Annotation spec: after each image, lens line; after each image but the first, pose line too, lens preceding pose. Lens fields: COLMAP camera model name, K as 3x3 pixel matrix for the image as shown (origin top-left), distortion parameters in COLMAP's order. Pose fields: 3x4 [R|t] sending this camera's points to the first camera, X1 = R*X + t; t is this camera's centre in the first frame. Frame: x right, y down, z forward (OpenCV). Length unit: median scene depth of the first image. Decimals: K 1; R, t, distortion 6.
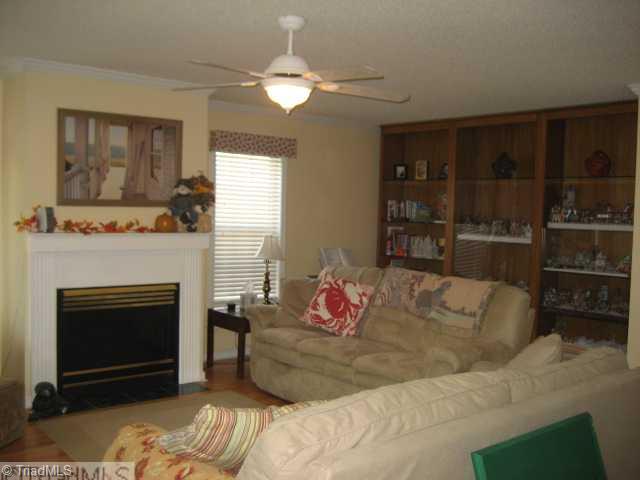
lens RADIAL K [[656.8, 0, 321.3], [0, 656.8, 240.9], [0, 0, 1]] dist [-0.097900, 0.000000]
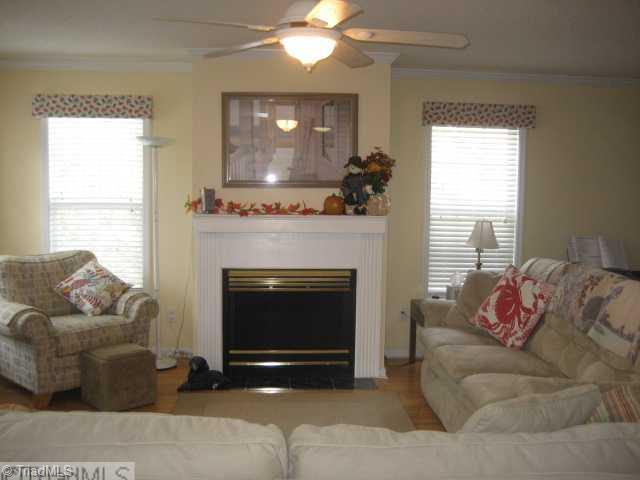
lens RADIAL K [[656.8, 0, 320.1], [0, 656.8, 238.5], [0, 0, 1]] dist [-0.097900, 0.000000]
pose [[0.814632, 0.028045, -0.579299, 0.291889], [-0.016593, 0.999548, 0.025056, -0.001960], [0.579740, -0.010799, 0.814730, 0.217800]]
